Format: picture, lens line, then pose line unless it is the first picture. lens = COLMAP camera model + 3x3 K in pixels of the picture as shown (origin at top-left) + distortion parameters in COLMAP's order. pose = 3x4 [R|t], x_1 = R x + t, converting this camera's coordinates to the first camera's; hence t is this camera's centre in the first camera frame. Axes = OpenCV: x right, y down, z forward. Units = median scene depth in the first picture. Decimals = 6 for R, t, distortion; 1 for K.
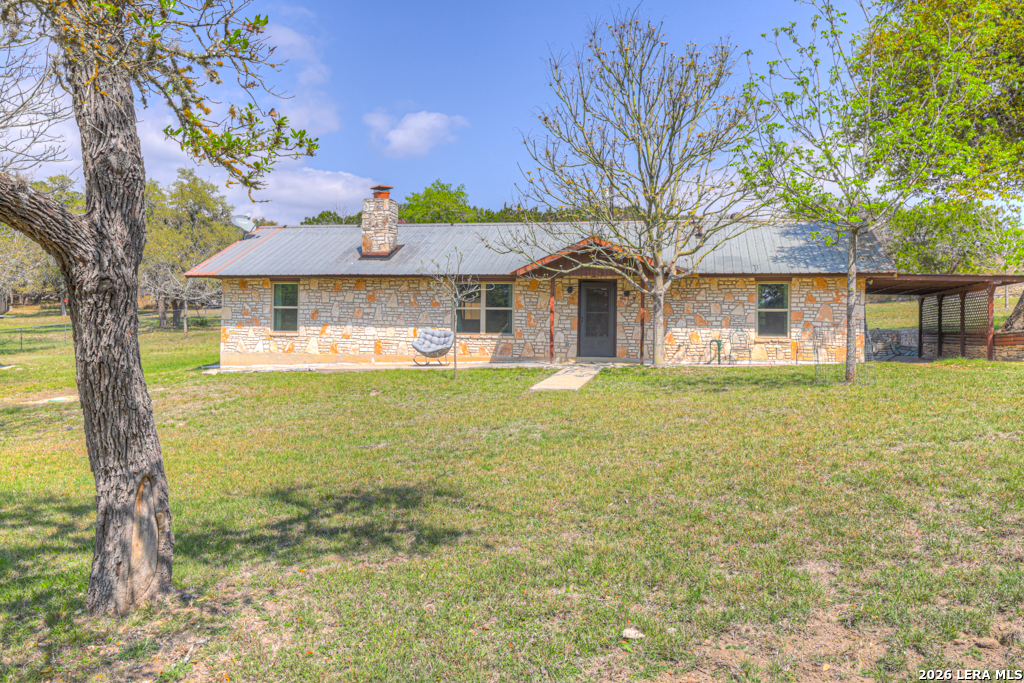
lens RADIAL K [[907.2, 0, 507.0], [0, 907.2, 338.8], [0, 0, 1]] dist [0.064401, 0.004433]
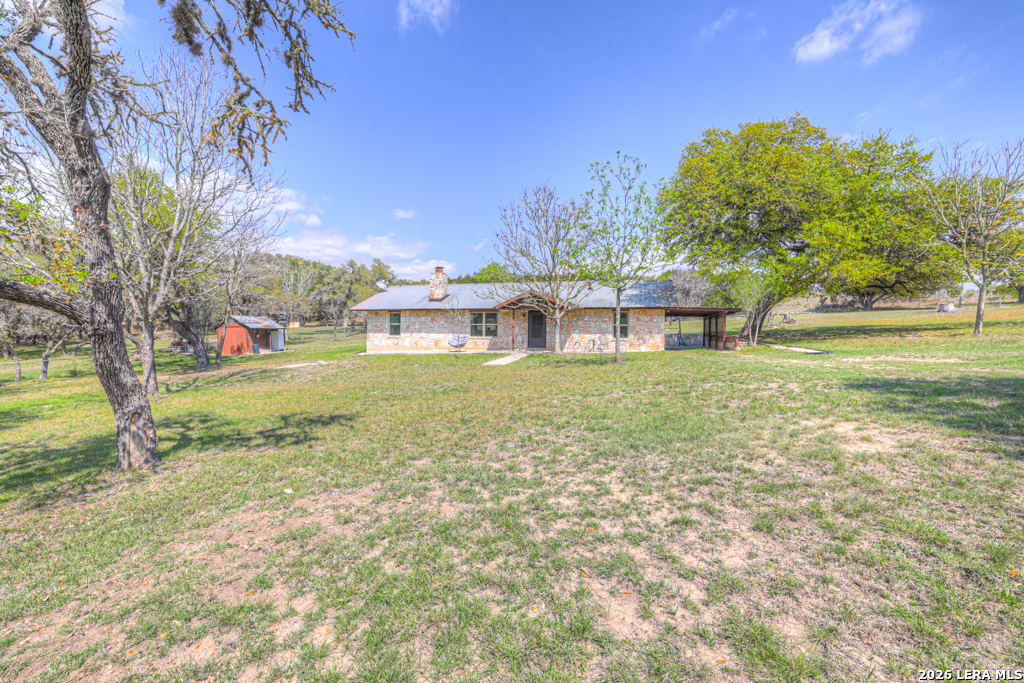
lens RADIAL K [[434.7, 0, 506.8], [0, 434.7, 338.2], [0, 0, 1]] dist [-0.023044, 0.000073]
pose [[0.996177, -0.000340, -0.087361, 0.117048], [0.000917, 0.999978, 0.006571, -0.008382], [0.087357, -0.006626, 0.996155, 0.004380]]
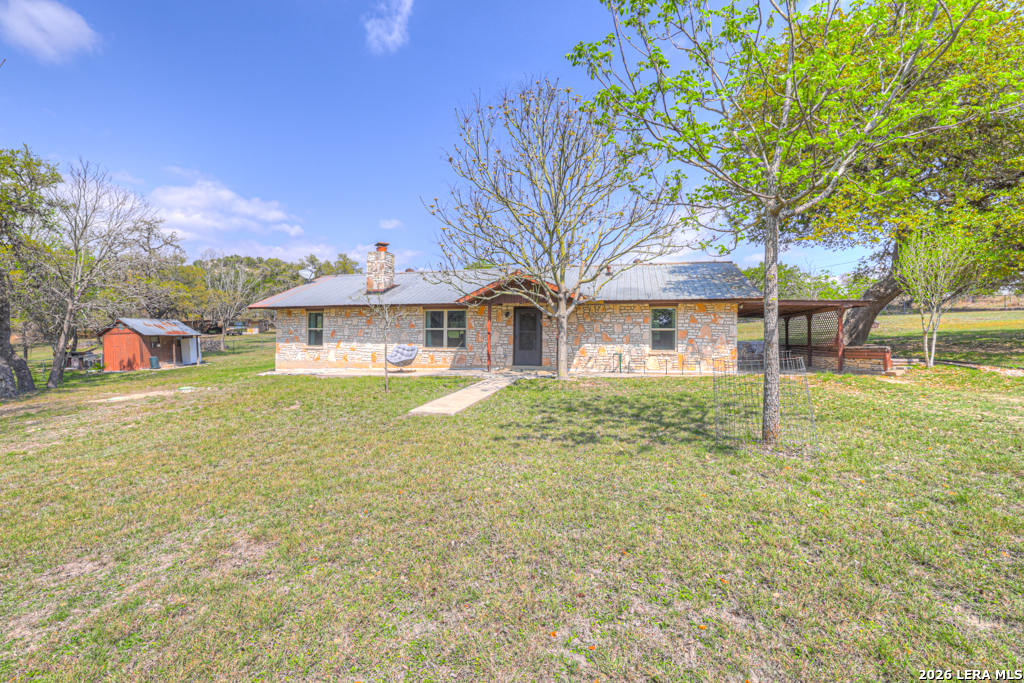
lens RADIAL K [[434.7, 0, 507.1], [0, 434.7, 337.9], [0, 0, 1]] dist [-0.023044, 0.000073]
pose [[0.997385, -0.003757, -0.072178, 0.114713], [0.003143, 0.999958, -0.008622, -0.014651], [0.072208, 0.008372, 0.997354, 0.371206]]
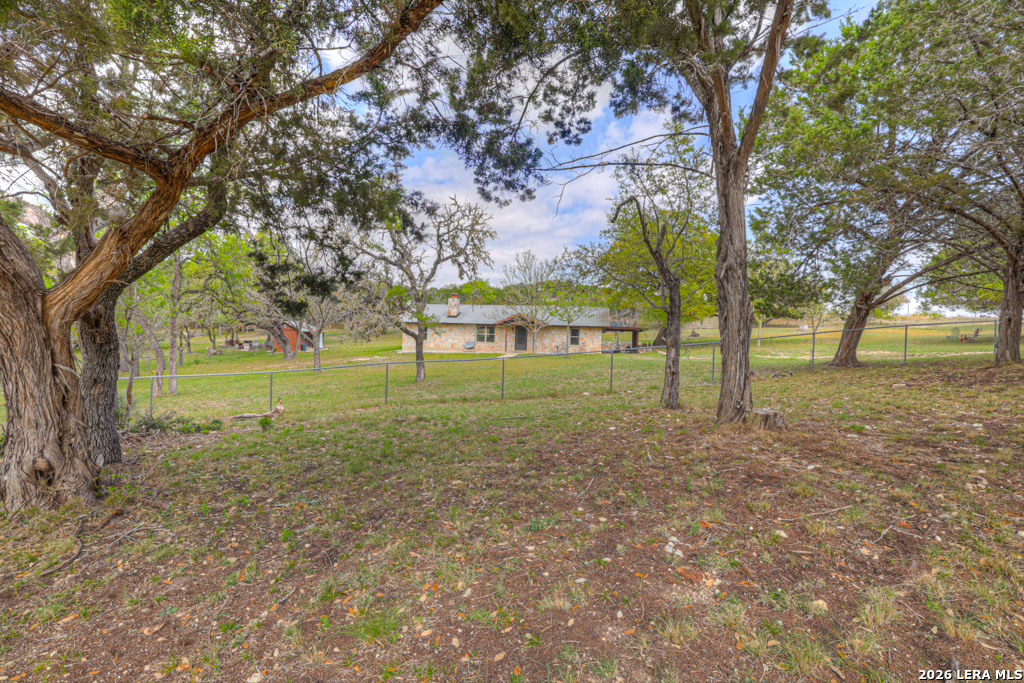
lens RADIAL K [[434.7, 0, 513.7], [0, 434.7, 342.2], [0, 0, 1]] dist [-0.023044, 0.000073]
pose [[0.999782, 0.020413, -0.004402, 0.079887], [-0.020375, 0.999755, 0.008668, -0.021117], [0.004577, -0.008576, 0.999953, -0.522217]]
